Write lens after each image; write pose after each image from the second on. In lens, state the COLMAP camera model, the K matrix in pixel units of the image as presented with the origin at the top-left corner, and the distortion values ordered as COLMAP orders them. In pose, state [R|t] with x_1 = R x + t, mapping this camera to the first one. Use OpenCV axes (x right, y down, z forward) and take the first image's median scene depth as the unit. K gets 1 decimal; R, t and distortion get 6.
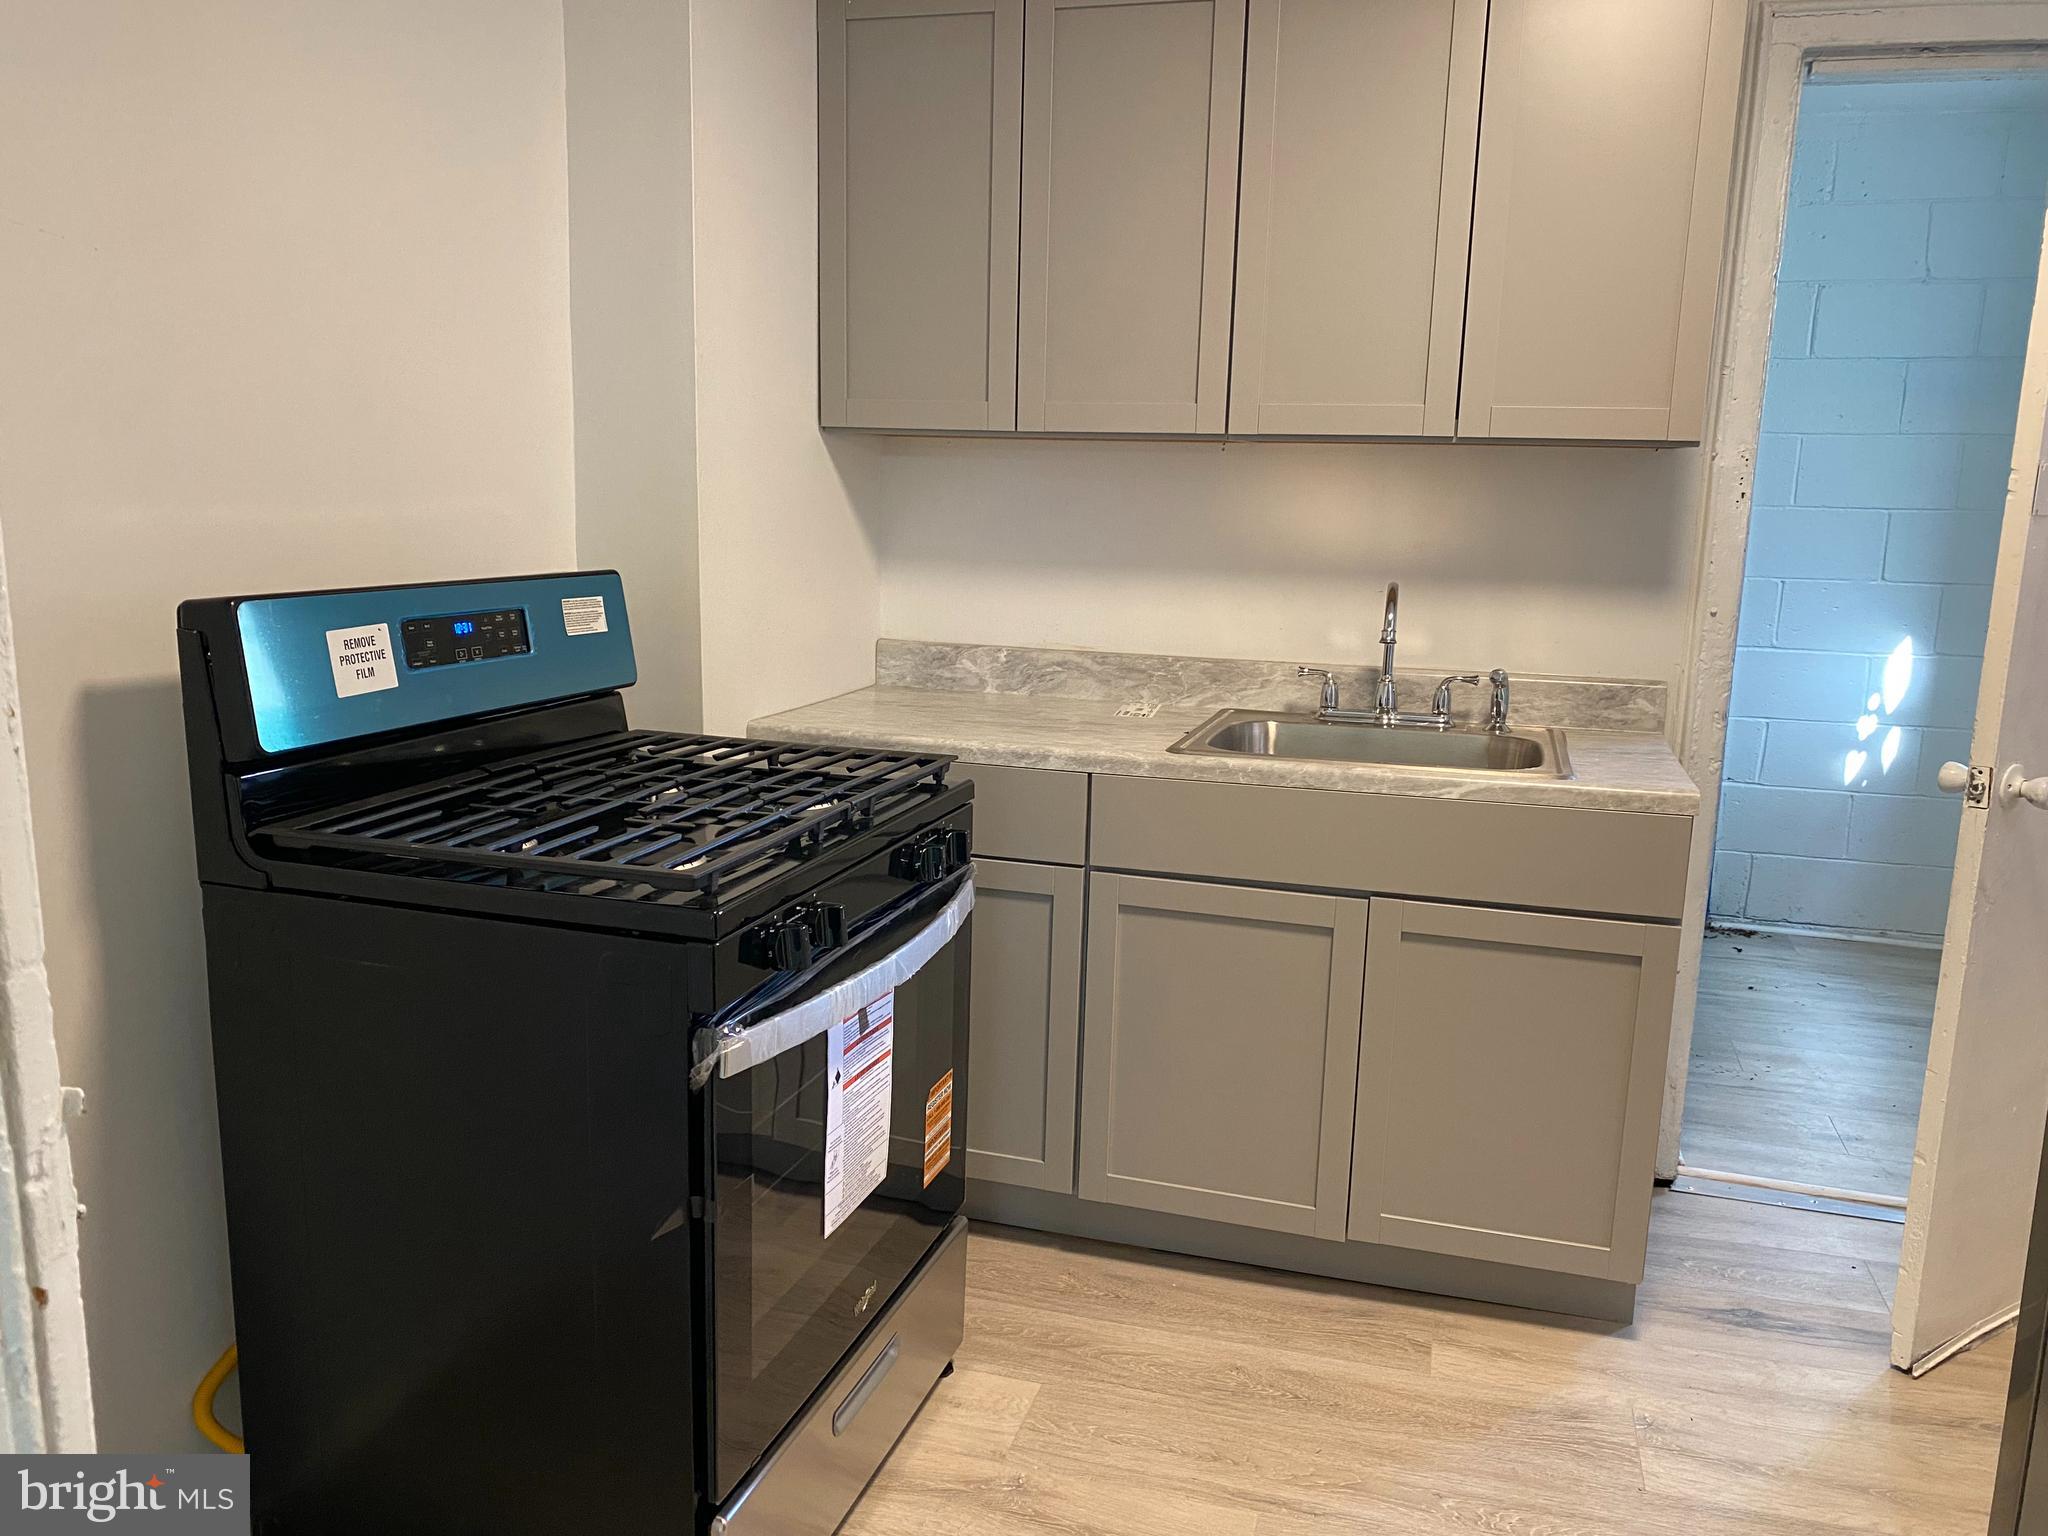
lens RADIAL K [[1557.6, 0, 1024.9], [0, 1557.6, 779.1], [0, 0, 1]] dist [0.040851, -0.047589]
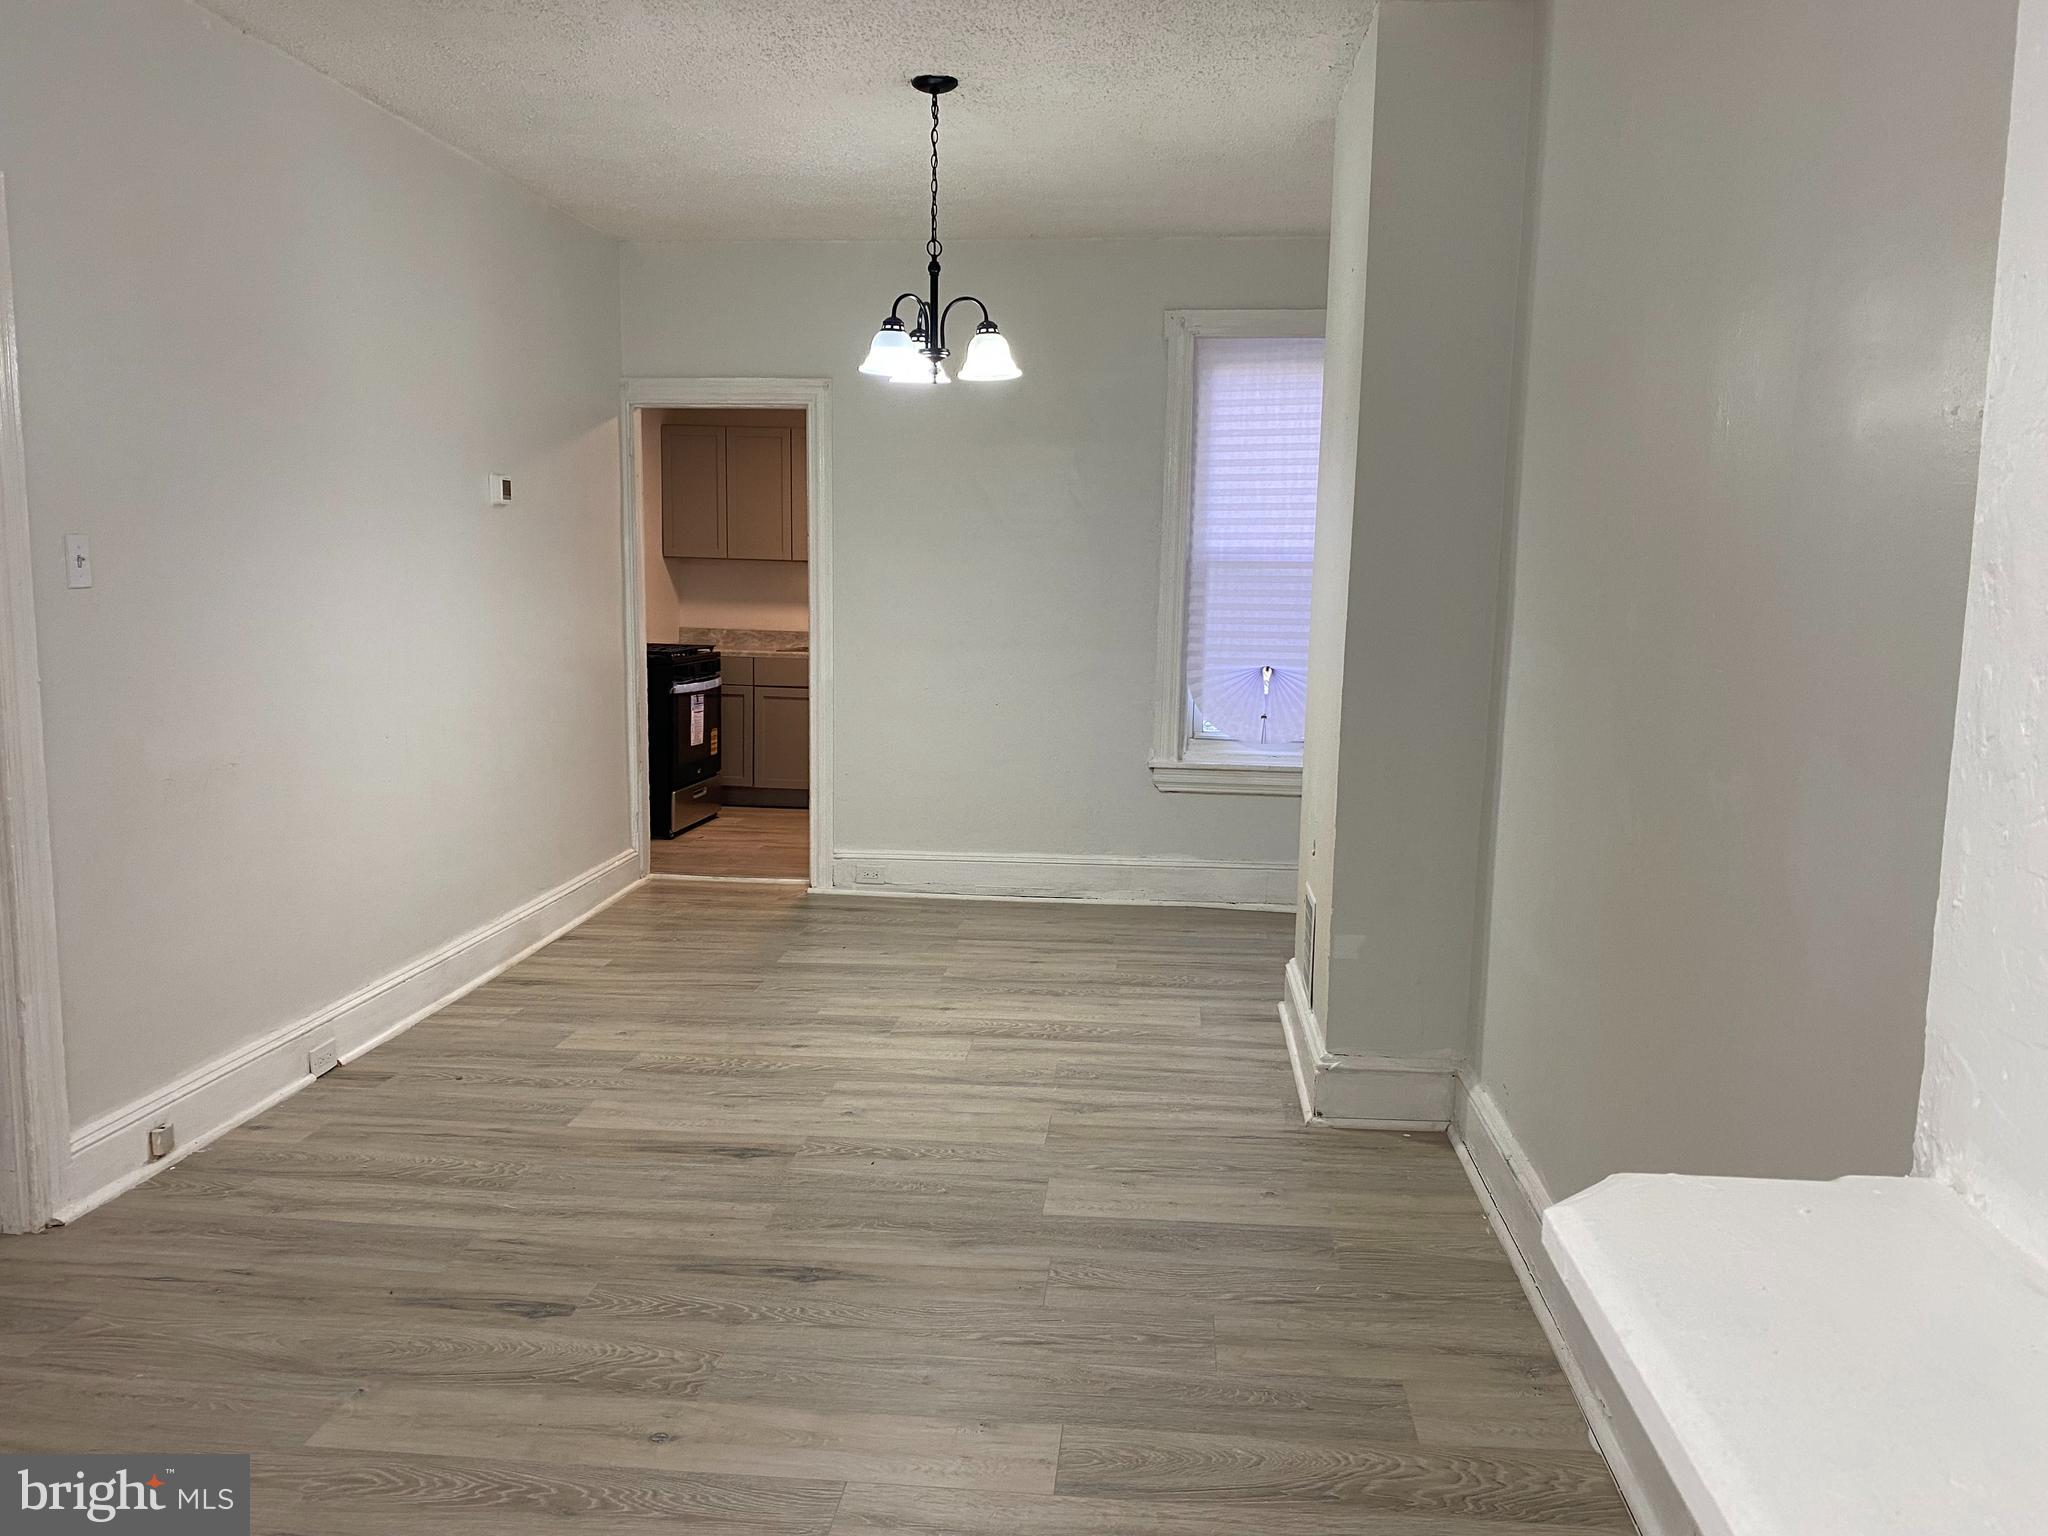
lens RADIAL K [[1557.6, 0, 1022.2], [0, 1557.6, 791.1], [0, 0, 1]] dist [0.040851, -0.047589]
pose [[0.982157, -0.028746, 0.185851, -0.025349], [0.036399, 0.998619, -0.037897, 0.461369], [-0.184505, 0.043986, 0.981847, -2.583287]]
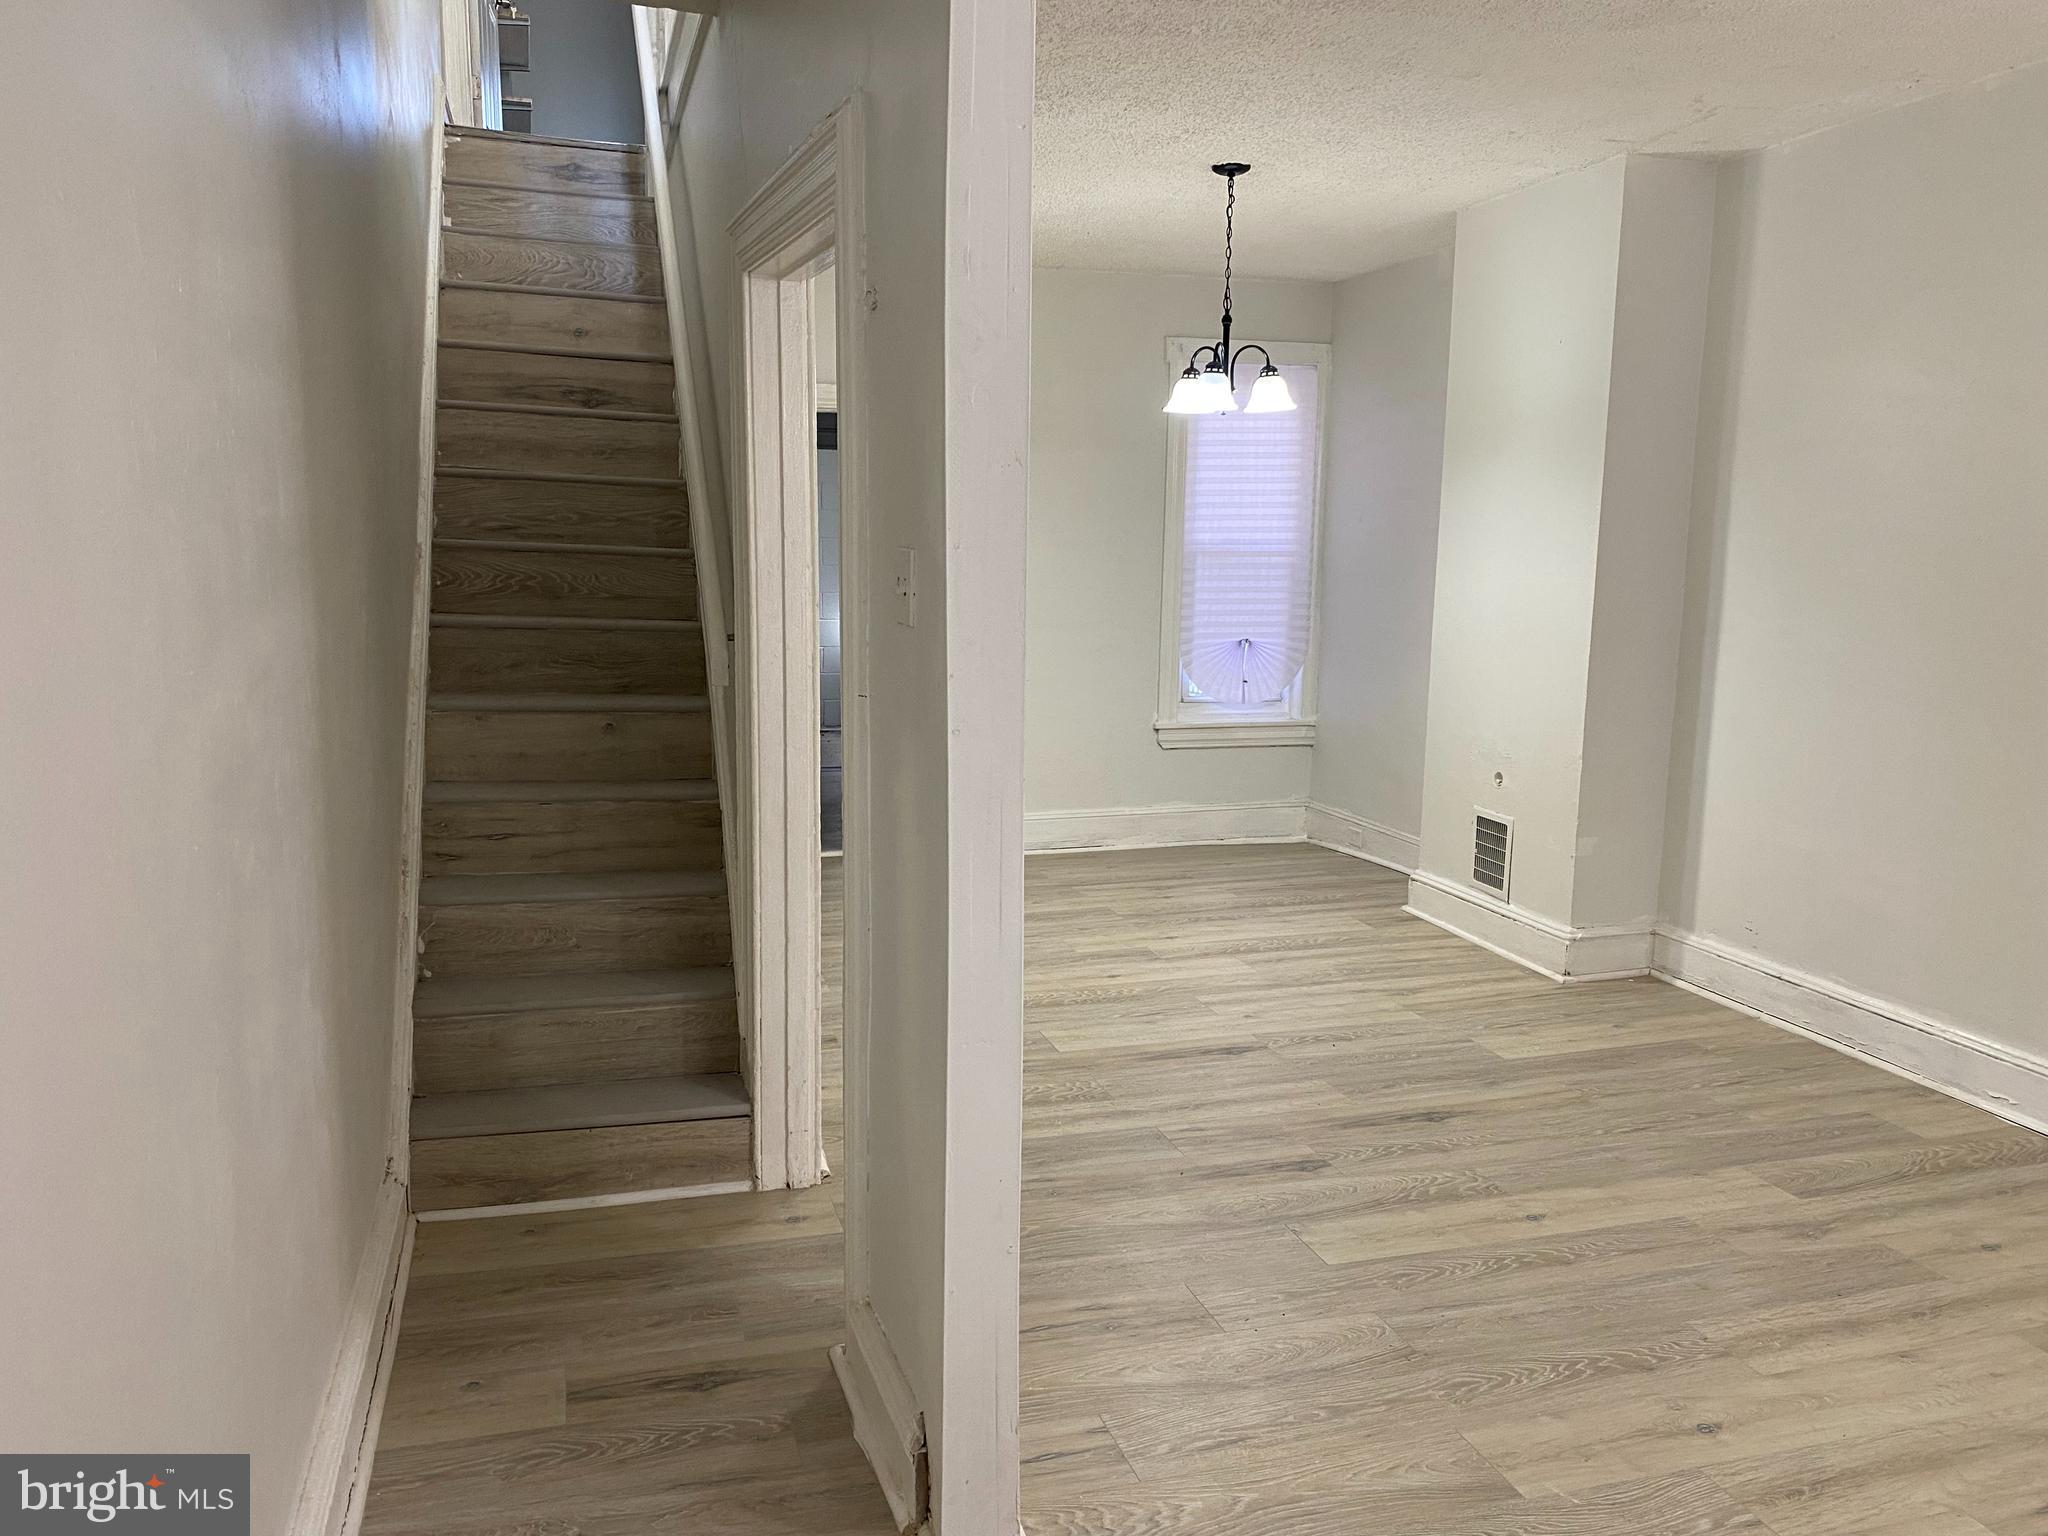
lens RADIAL K [[1557.6, 0, 1024.2], [0, 1557.6, 785.7], [0, 0, 1]] dist [0.040851, -0.047589]
pose [[0.839381, -0.094391, 0.535285, -1.152149], [0.107011, 0.994229, 0.007516, 0.391667], [-0.532906, 0.050972, 0.844638, -2.487416]]
